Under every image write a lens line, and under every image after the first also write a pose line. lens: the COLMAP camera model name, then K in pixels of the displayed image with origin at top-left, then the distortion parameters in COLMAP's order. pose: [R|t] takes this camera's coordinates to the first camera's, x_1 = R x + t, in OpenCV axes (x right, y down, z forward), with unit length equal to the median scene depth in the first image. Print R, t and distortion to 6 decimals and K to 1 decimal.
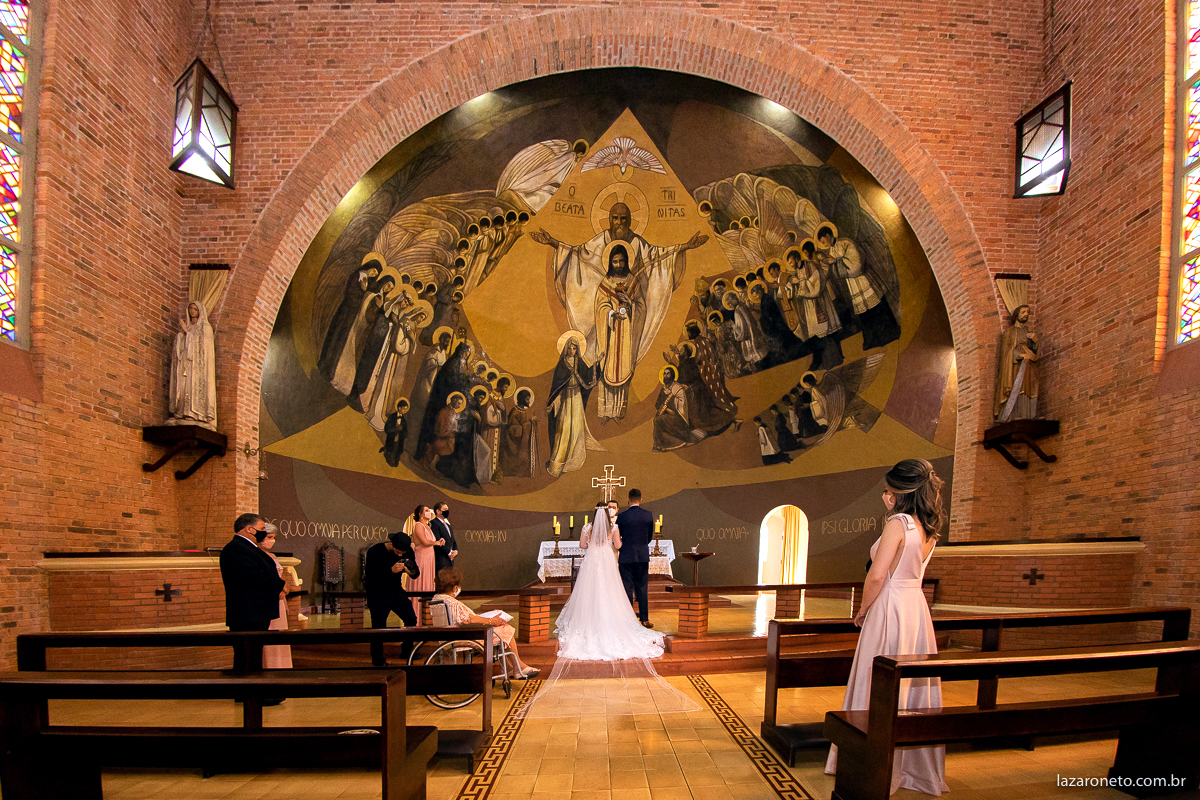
lens RADIAL K [[504.0, 0, 723.6], [0, 504.0, 465.4], [0, 0, 1]] dist [-0.000515, -0.001202]
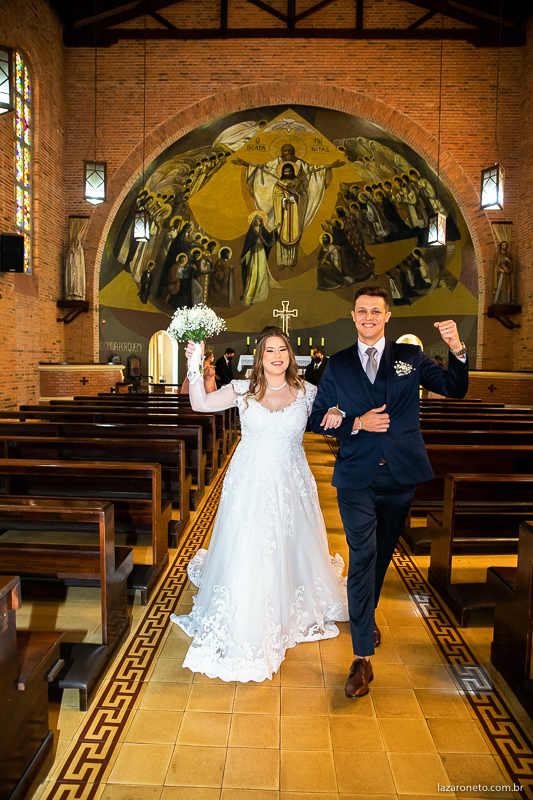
lens RADIAL K [[611.8, 0, 267.4], [0, 611.8, 400.4], [0, 0, 1]] dist [-0.051991, -0.006238]
pose [[0.965318, 0.041409, -0.257771, 0.223612], [0.022793, 0.970204, 0.241214, -0.190686], [0.260079, -0.238724, 0.935612, -0.855548]]
